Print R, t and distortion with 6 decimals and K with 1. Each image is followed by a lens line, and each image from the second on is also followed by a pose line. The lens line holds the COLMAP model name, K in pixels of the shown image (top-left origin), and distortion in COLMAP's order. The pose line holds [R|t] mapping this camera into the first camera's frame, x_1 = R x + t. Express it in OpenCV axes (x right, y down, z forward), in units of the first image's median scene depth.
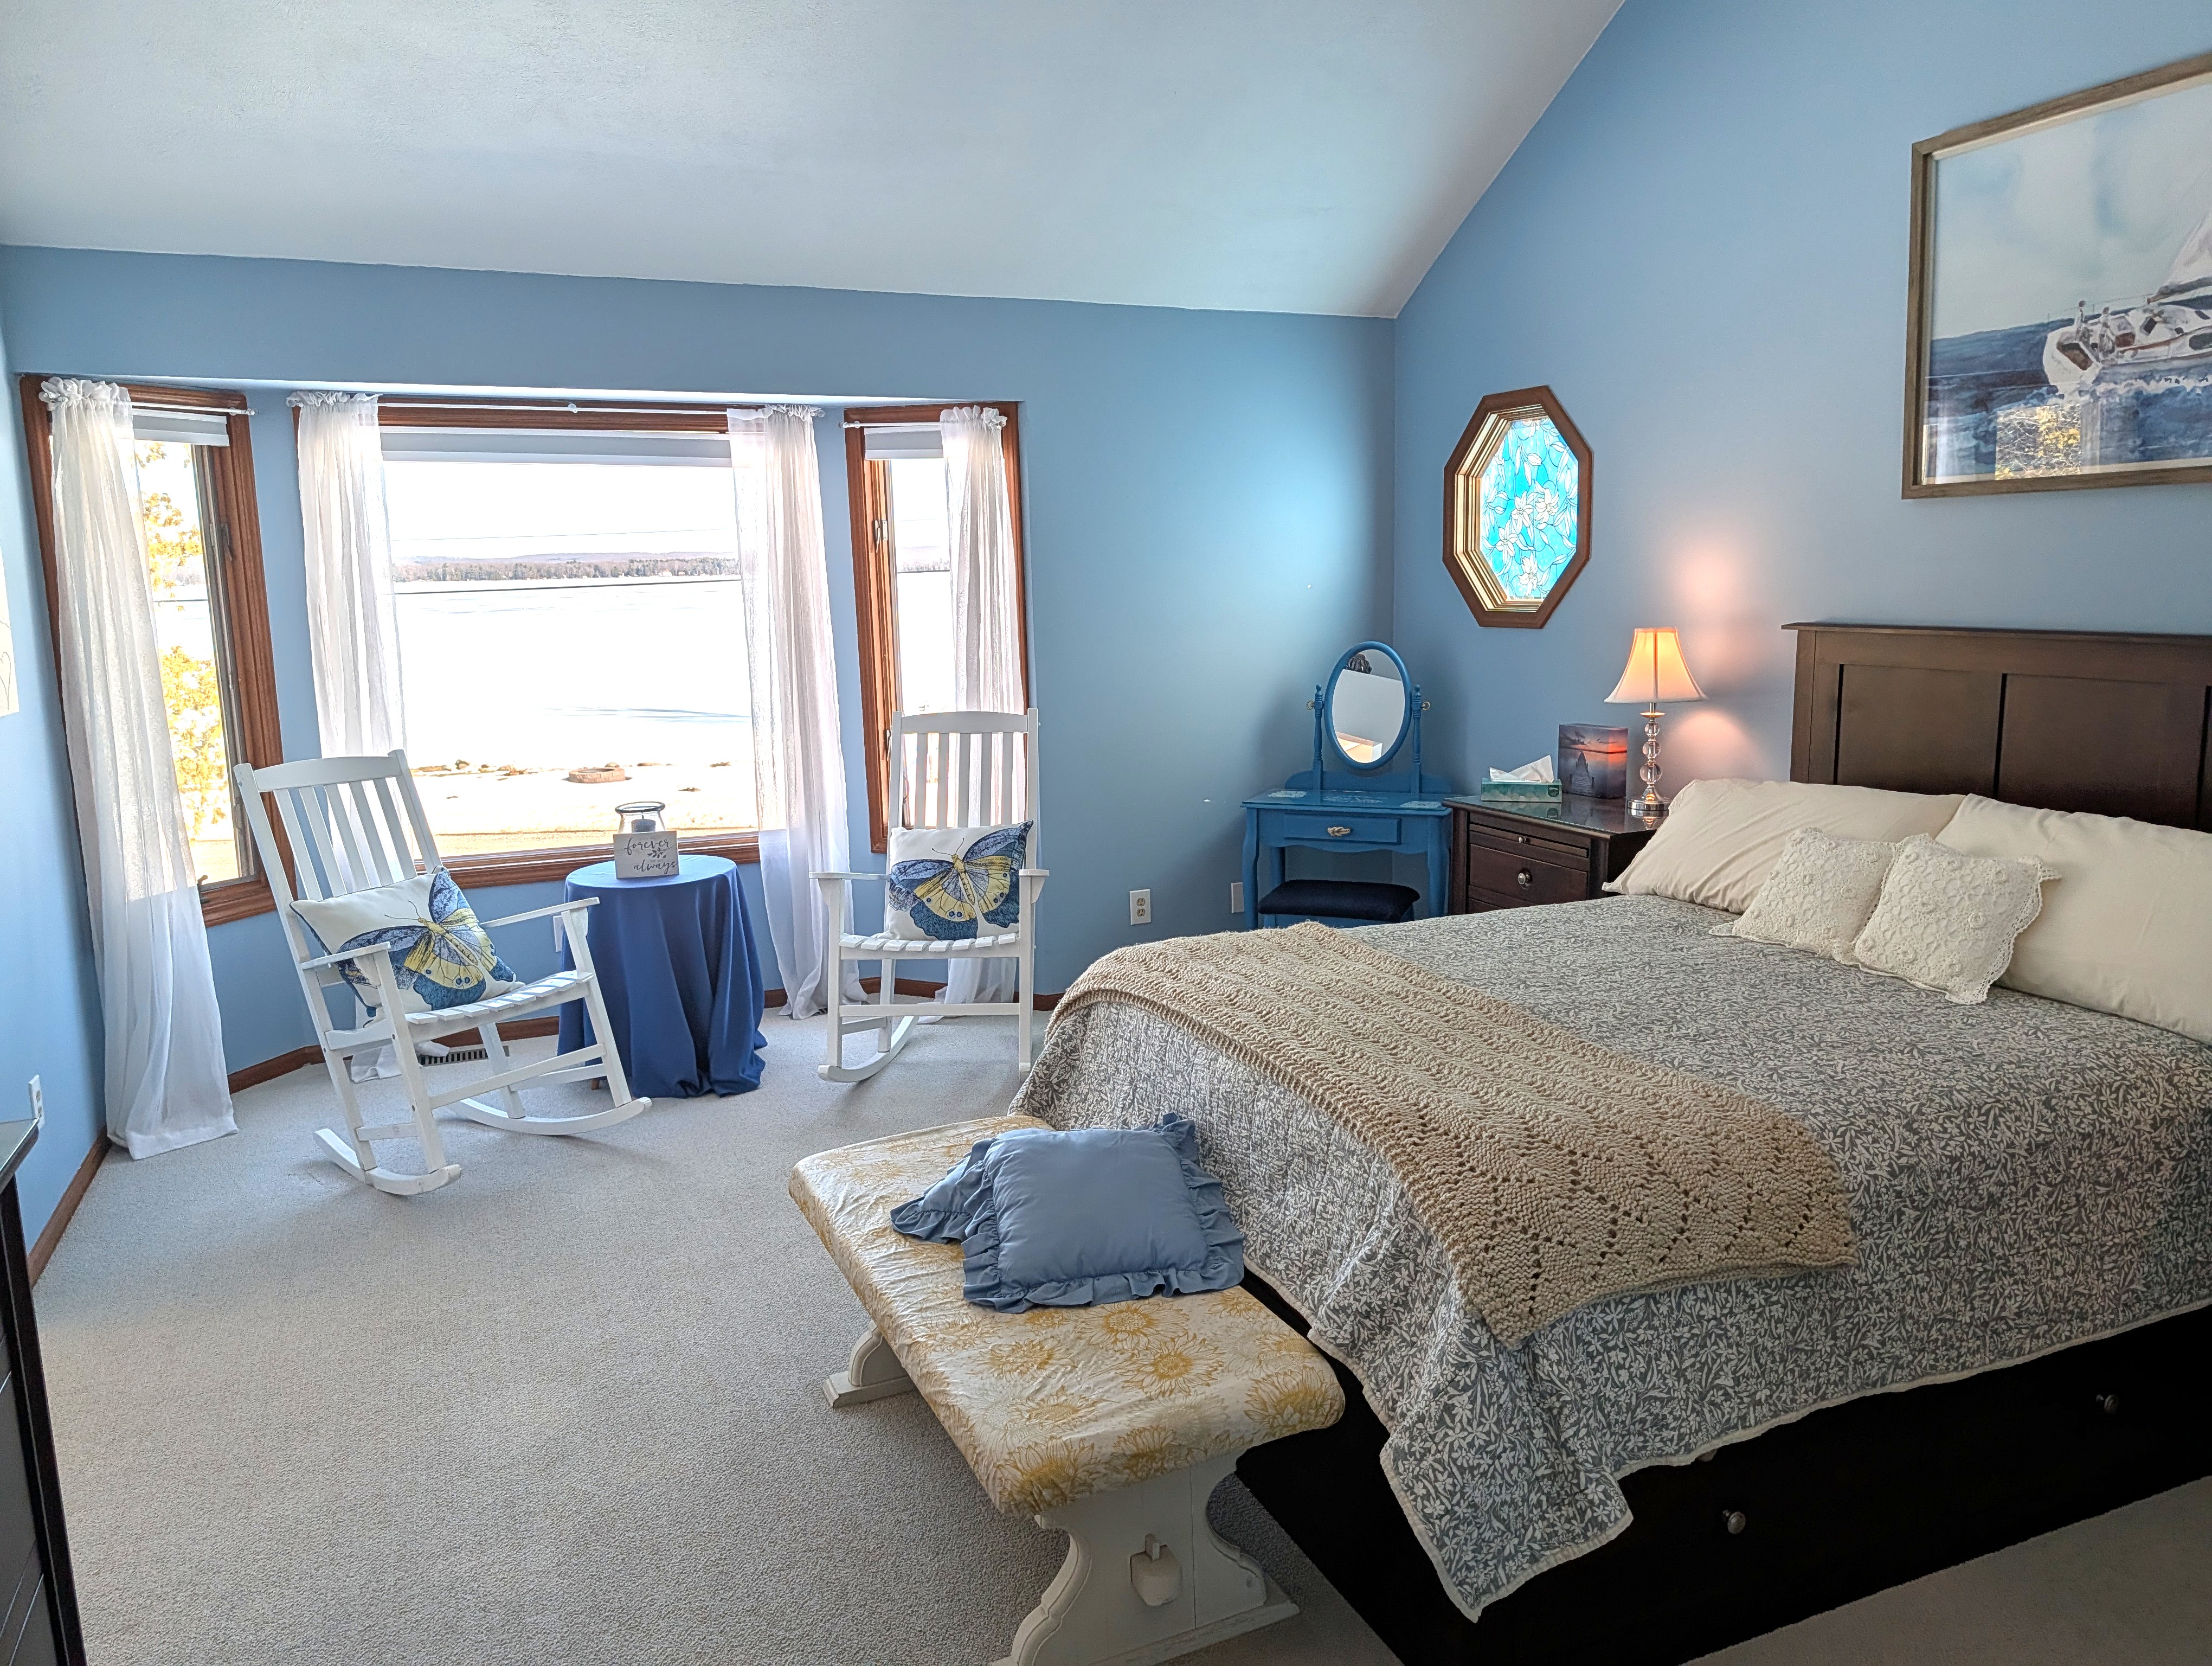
lens RADIAL K [[1586.6, 0, 1138.3], [0, 1586.6, 829.7], [0, 0, 1]] dist [0.013204, -0.015240]
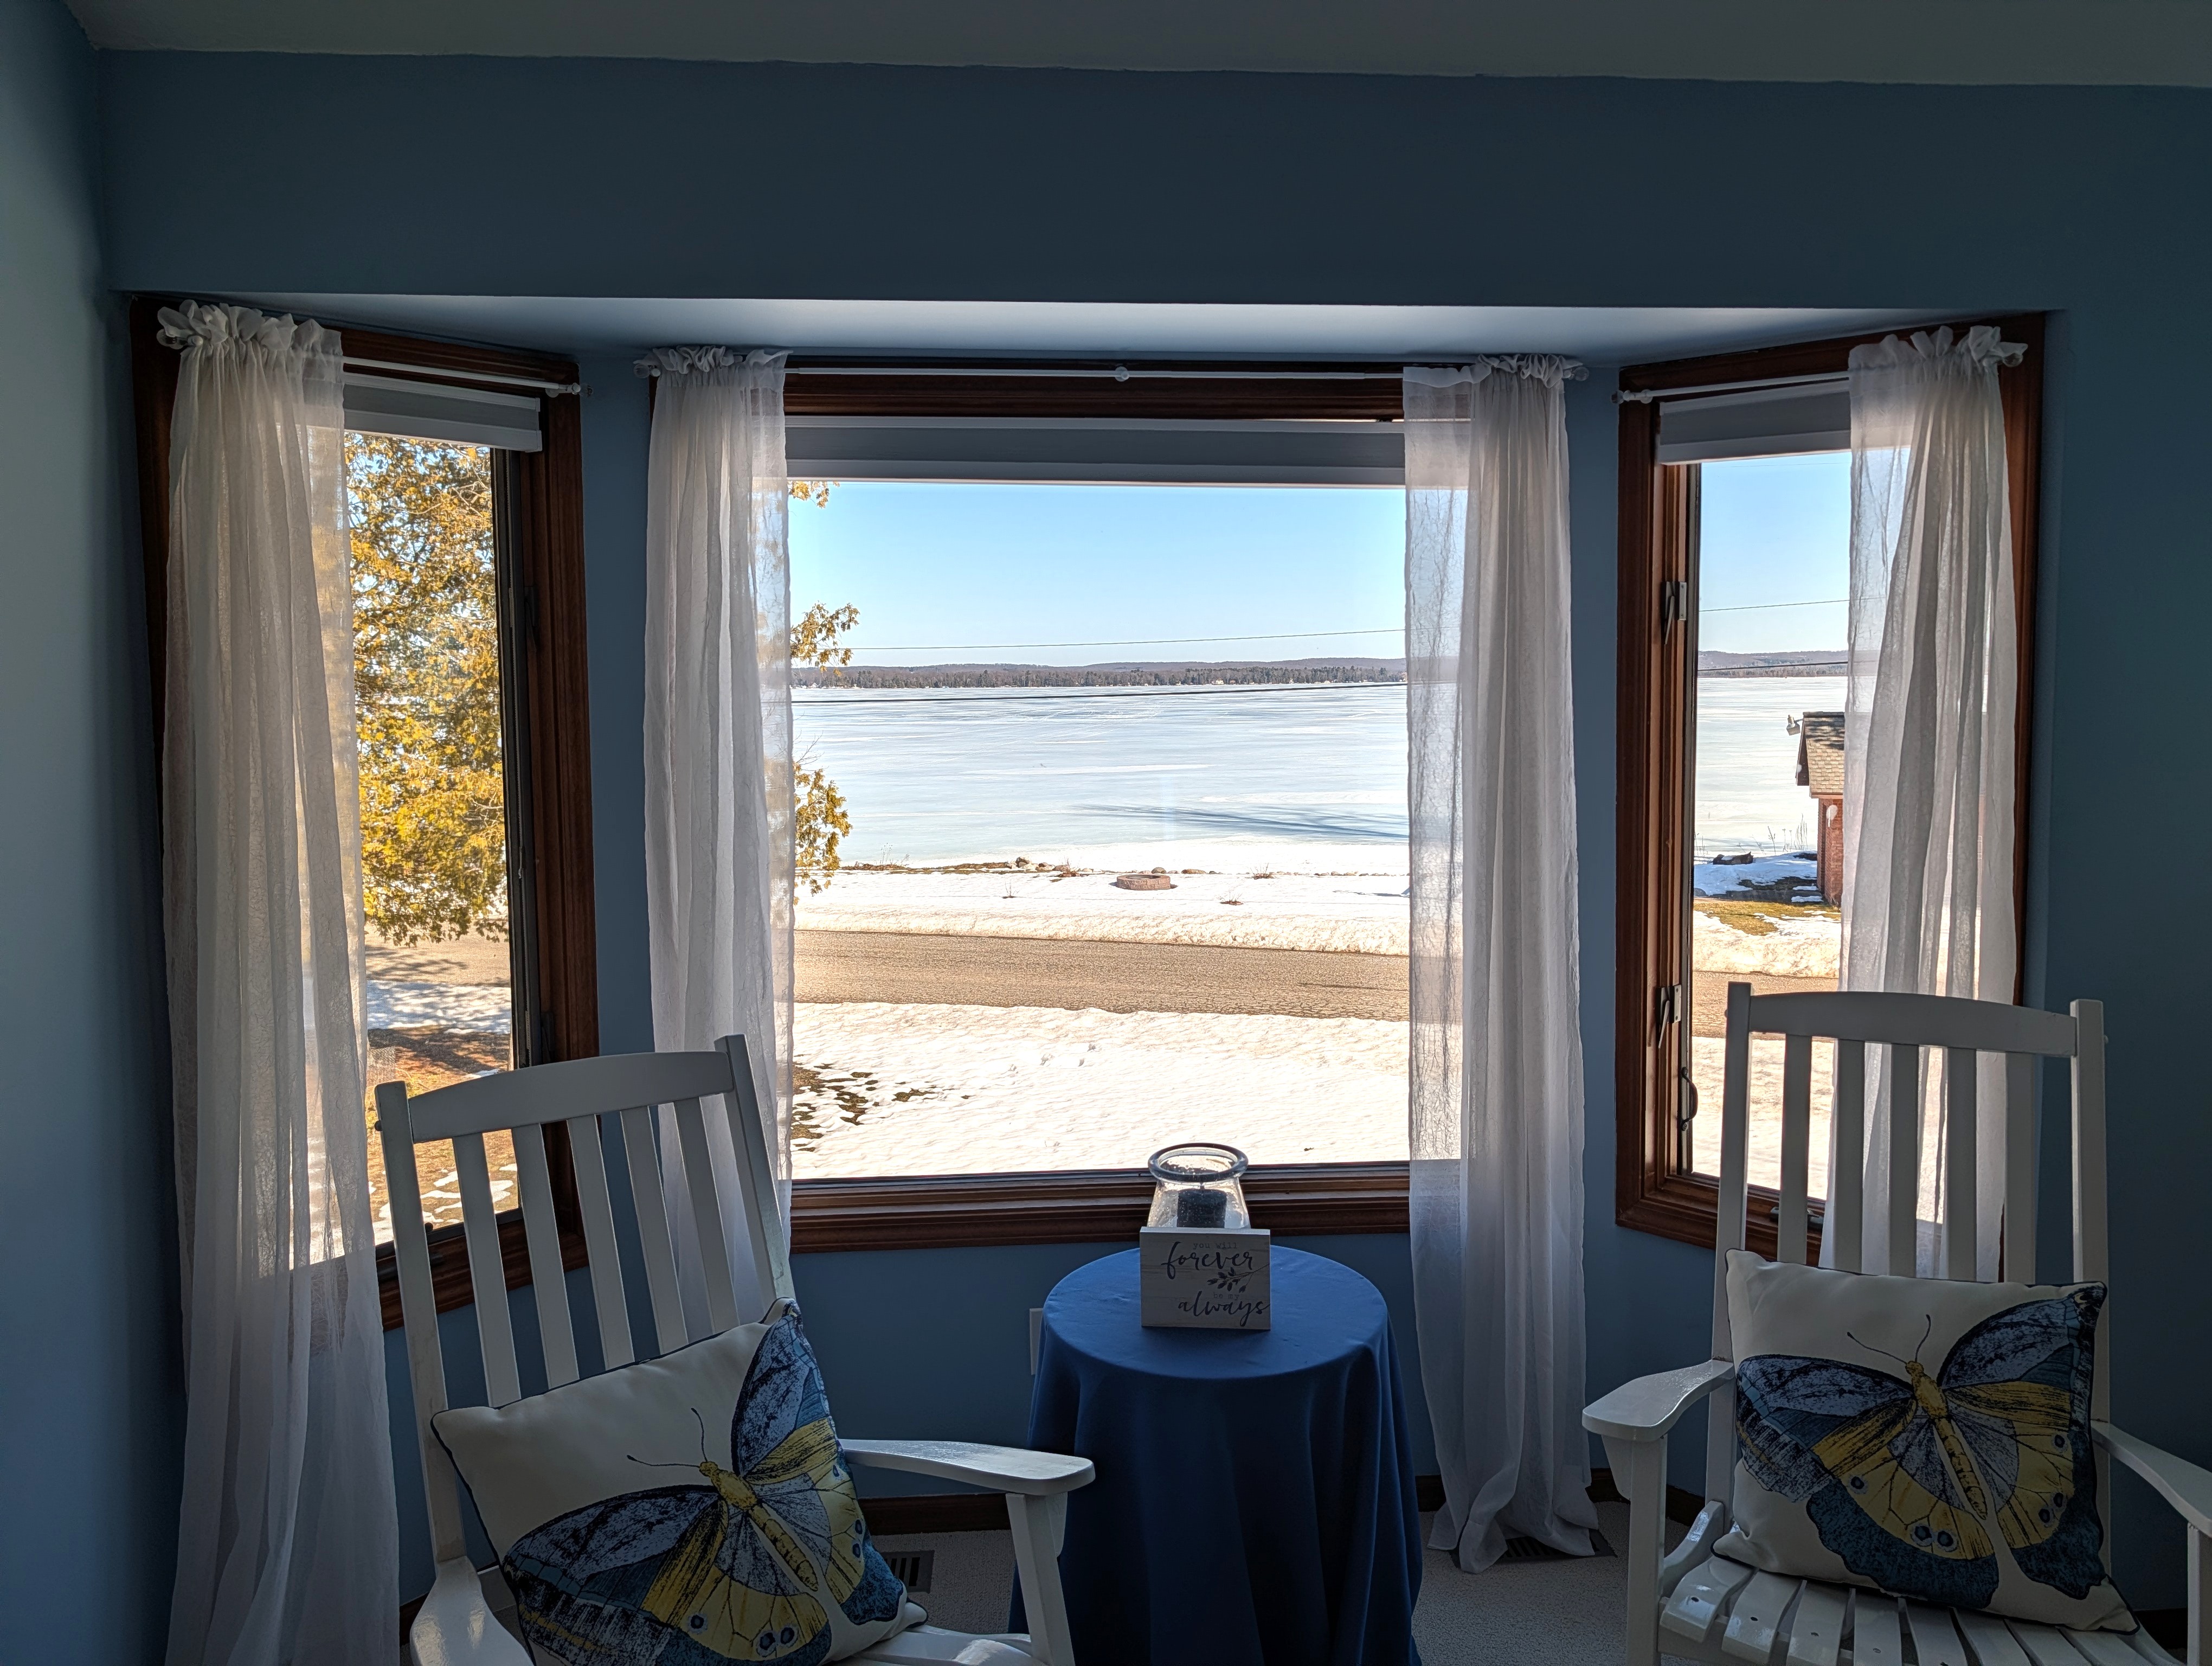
lens RADIAL K [[1586.6, 0, 1135.9], [0, 1586.6, 827.3], [0, 0, 1]] dist [0.013204, -0.015240]
pose [[0.941091, 0.040957, -0.335665, -0.209460], [-0.063973, 0.996277, -0.057796, -0.104137], [0.332048, 0.075865, 0.940207, 0.645543]]
